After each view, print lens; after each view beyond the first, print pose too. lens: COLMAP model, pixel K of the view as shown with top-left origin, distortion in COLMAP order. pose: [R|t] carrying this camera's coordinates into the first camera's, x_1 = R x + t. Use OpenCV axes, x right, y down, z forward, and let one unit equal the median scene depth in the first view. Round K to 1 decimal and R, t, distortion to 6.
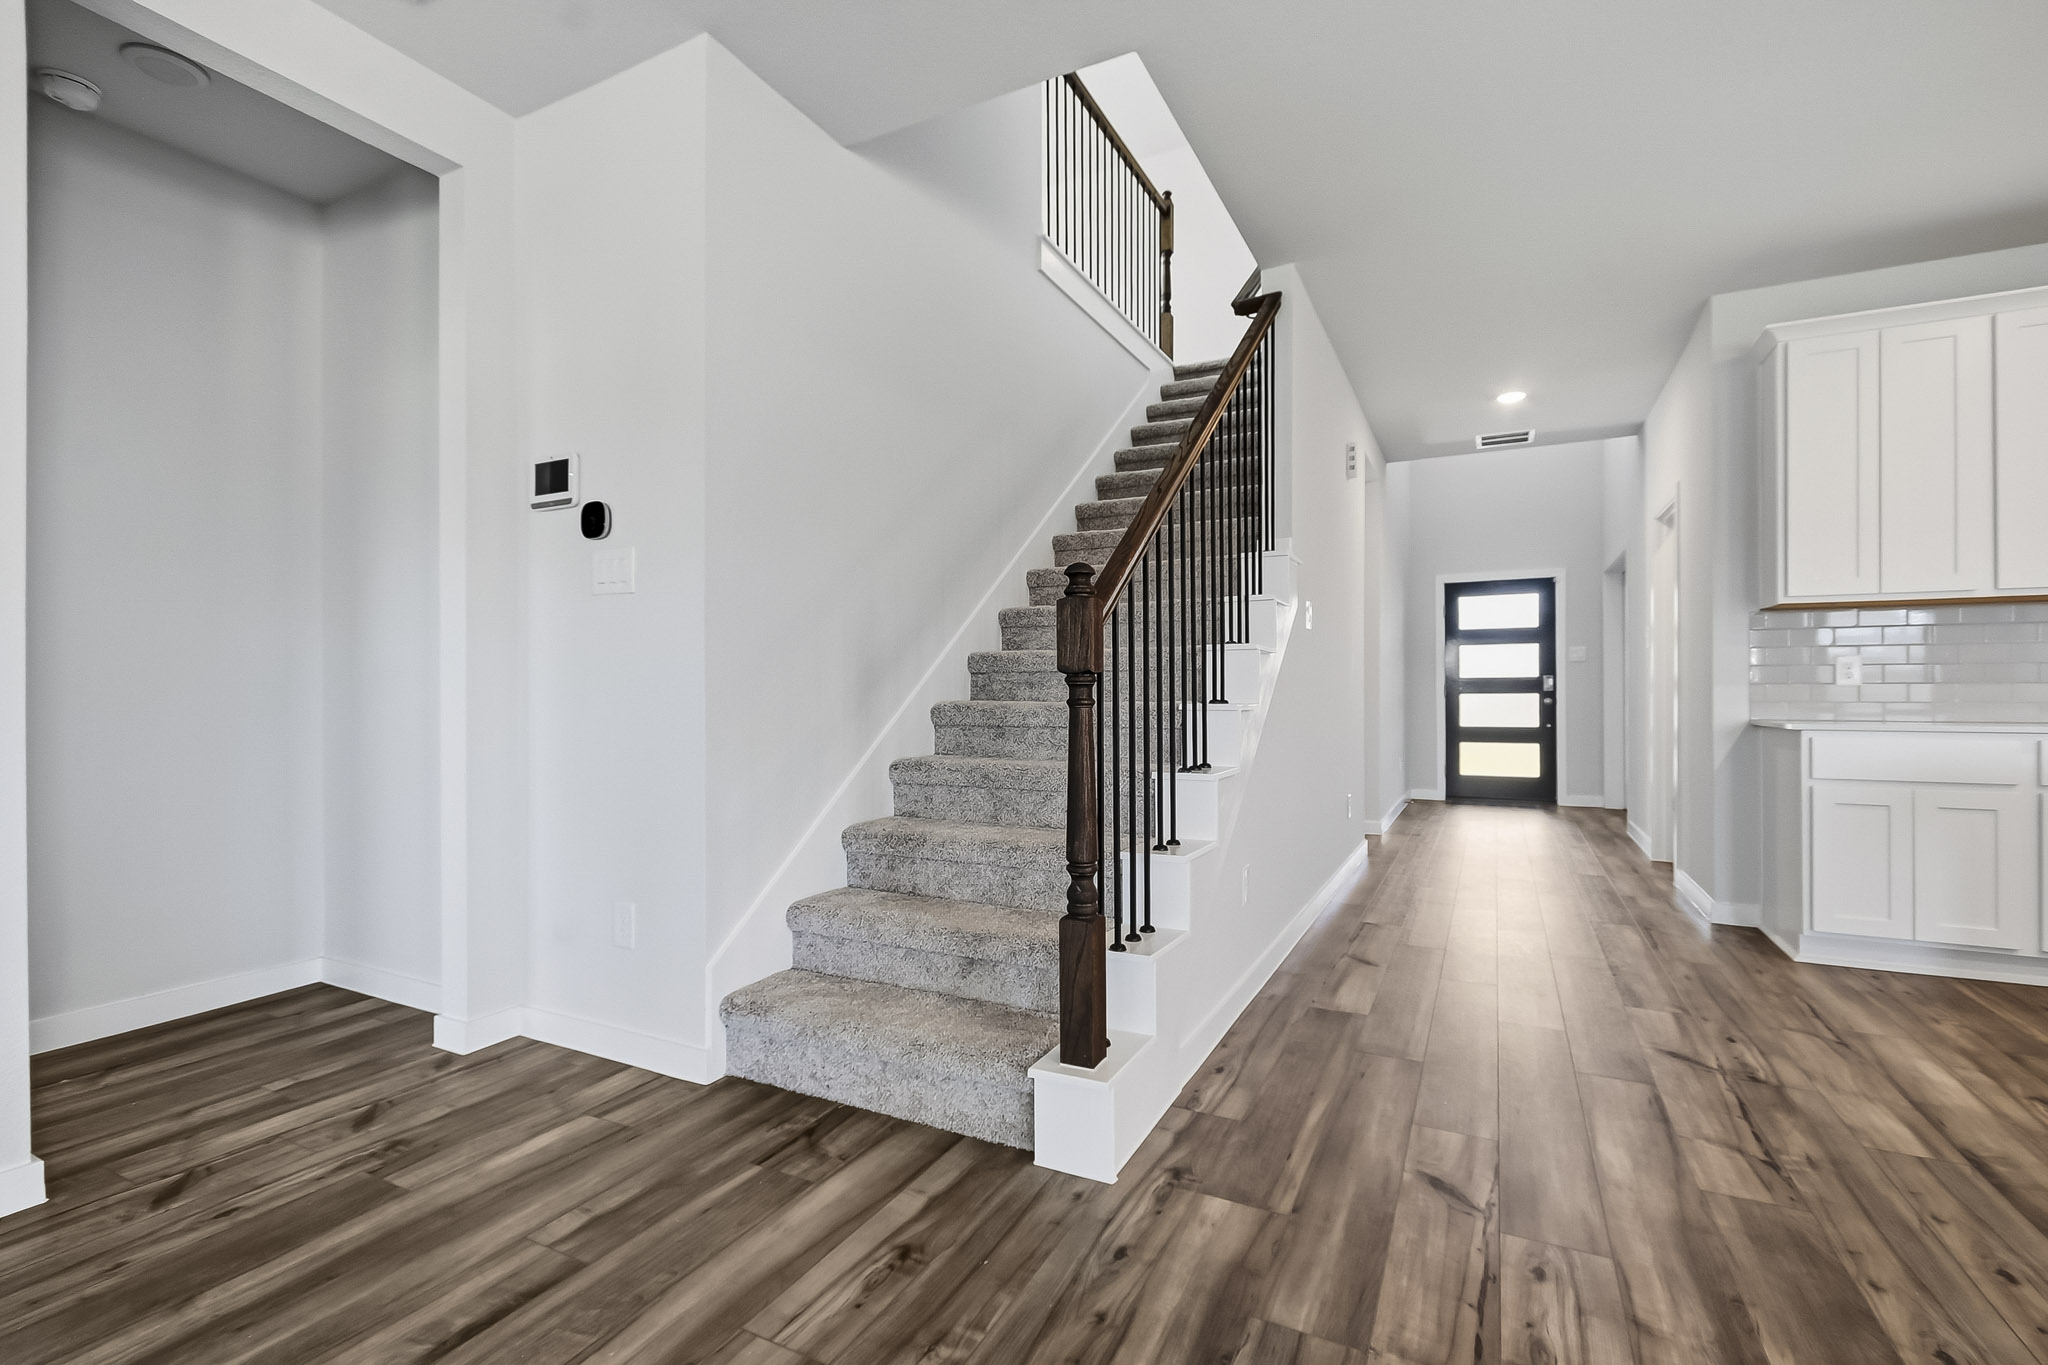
lens RADIAL K [[925.2, 0, 1019.3], [0, 925.2, 683.6], [0, 0, 1]] dist [-0.001996, -0.000309]
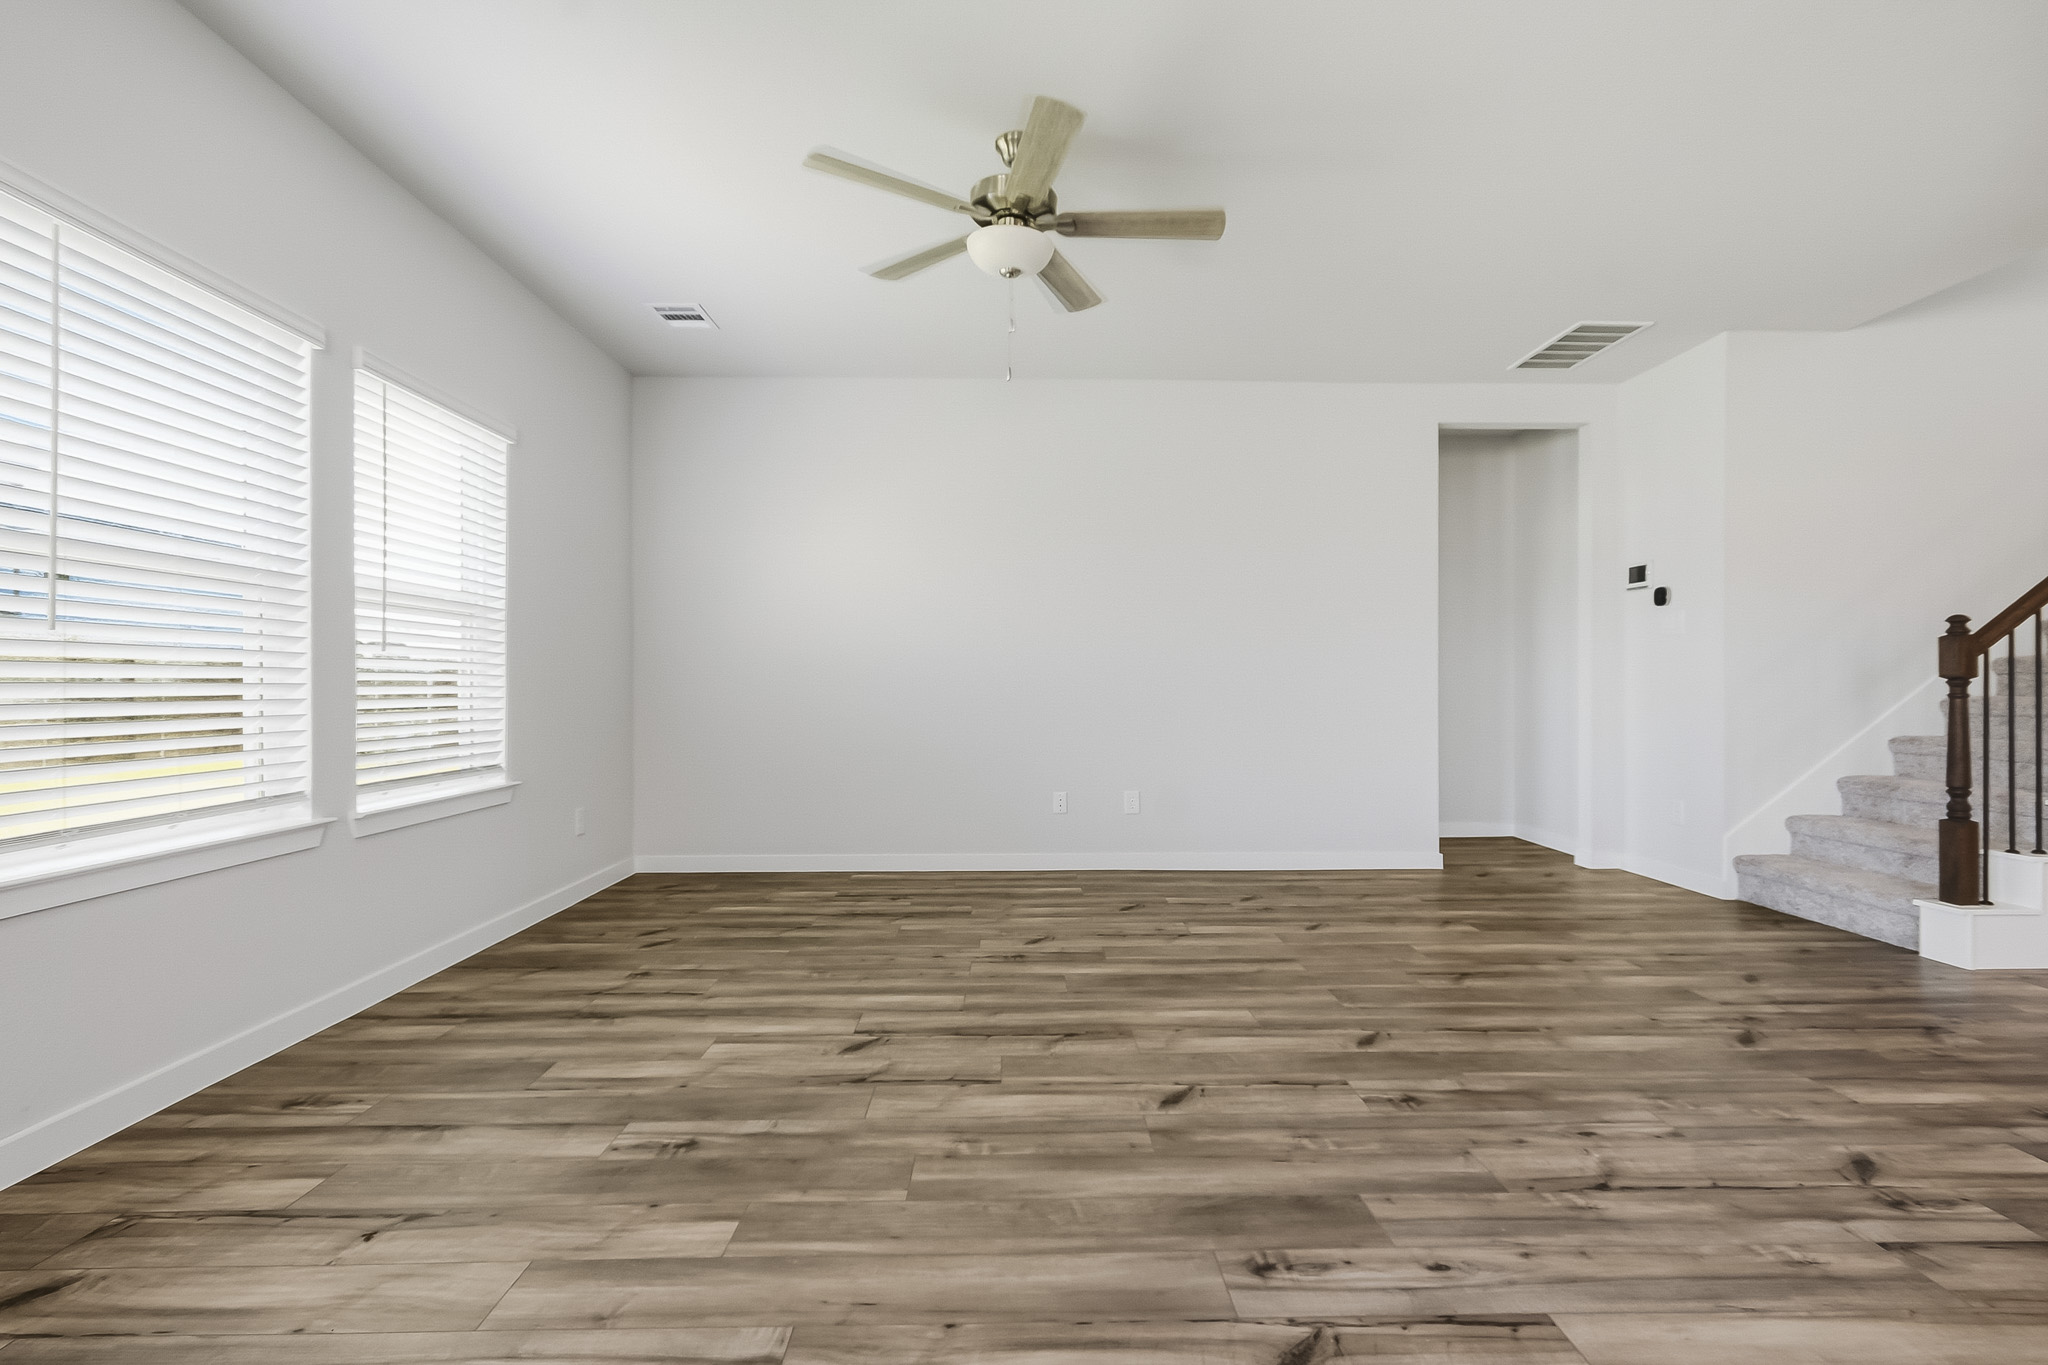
lens RADIAL K [[925.2, 0, 1019.3], [0, 925.2, 683.6], [0, 0, 1]] dist [-0.001996, -0.000309]
pose [[0.469752, 0.005676, -0.882780, 0.593659], [0.000813, 0.999976, 0.006862, -0.011972], [0.882798, -0.003941, 0.469736, -1.047145]]
